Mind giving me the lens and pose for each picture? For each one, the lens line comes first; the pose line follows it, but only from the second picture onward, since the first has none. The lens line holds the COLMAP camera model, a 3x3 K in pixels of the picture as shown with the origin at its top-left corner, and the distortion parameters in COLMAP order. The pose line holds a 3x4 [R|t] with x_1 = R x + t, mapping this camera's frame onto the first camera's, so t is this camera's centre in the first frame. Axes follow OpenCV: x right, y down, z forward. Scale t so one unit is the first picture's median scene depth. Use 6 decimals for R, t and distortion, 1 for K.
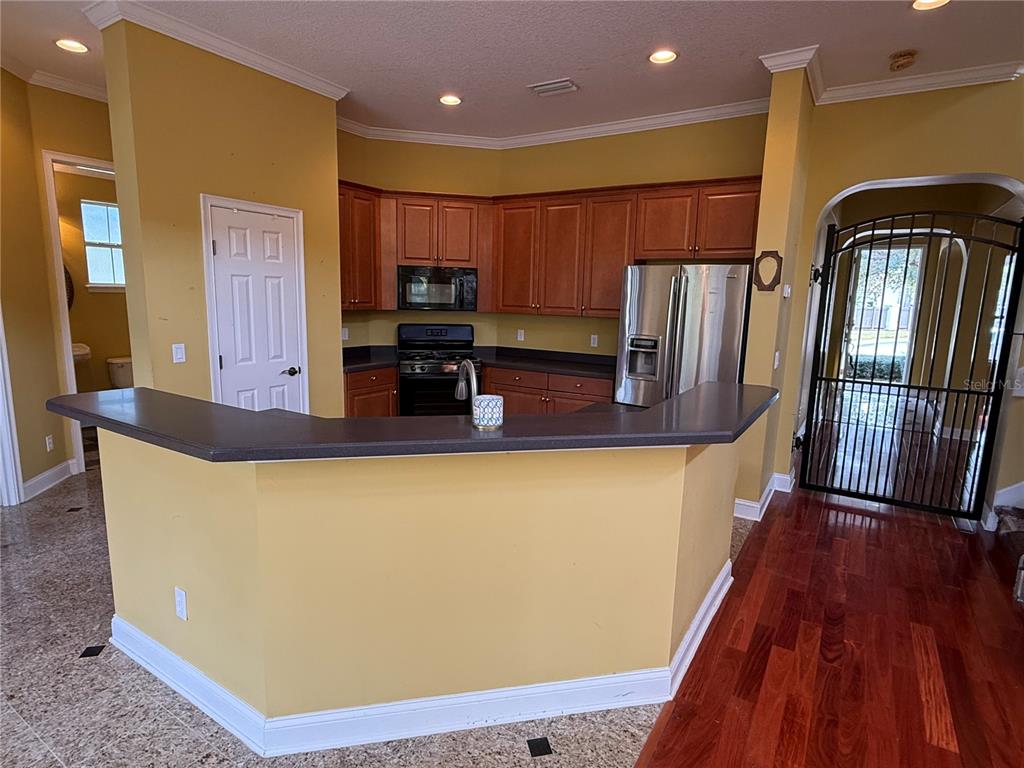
lens RADIAL K [[554.2, 0, 511.5], [0, 554.2, 385.7], [0, 0, 1]] dist [-0.000784, -0.000198]
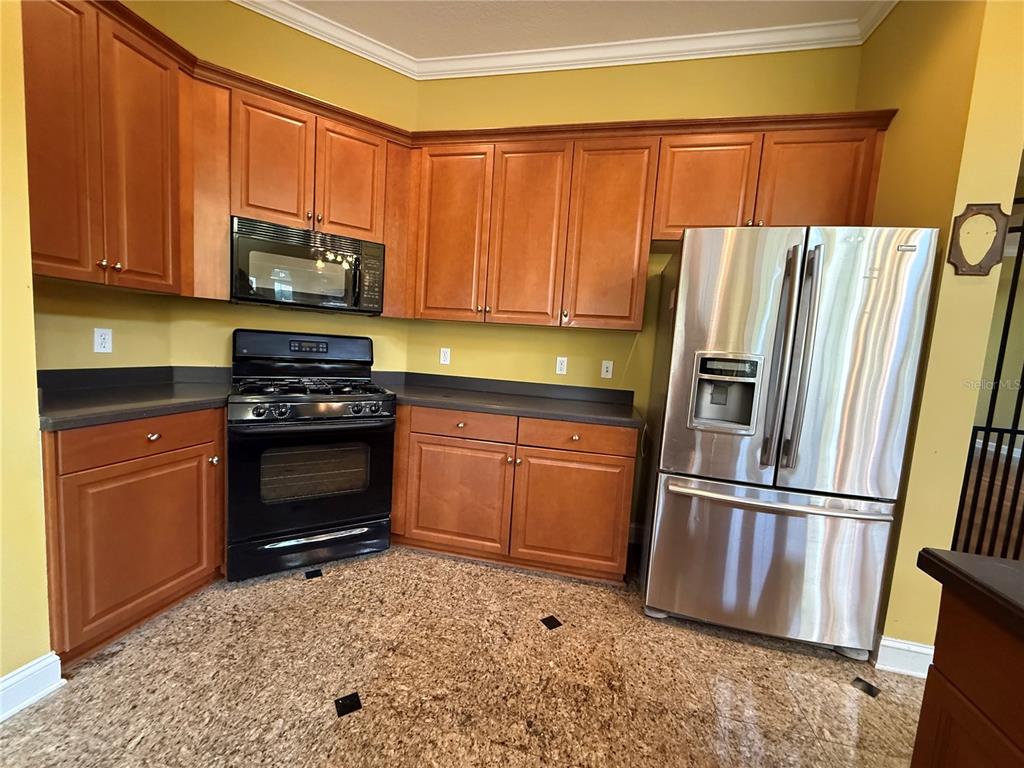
lens RADIAL K [[409.2, 0, 513.7], [0, 409.2, 385.2], [0, 0, 1]] dist [-0.000510, -0.000042]
pose [[0.941091, 0.005376, 0.338110, -0.082279], [0.012060, 0.998704, -0.049447, -0.032459], [-0.337938, 0.050612, 0.939807, 0.552234]]
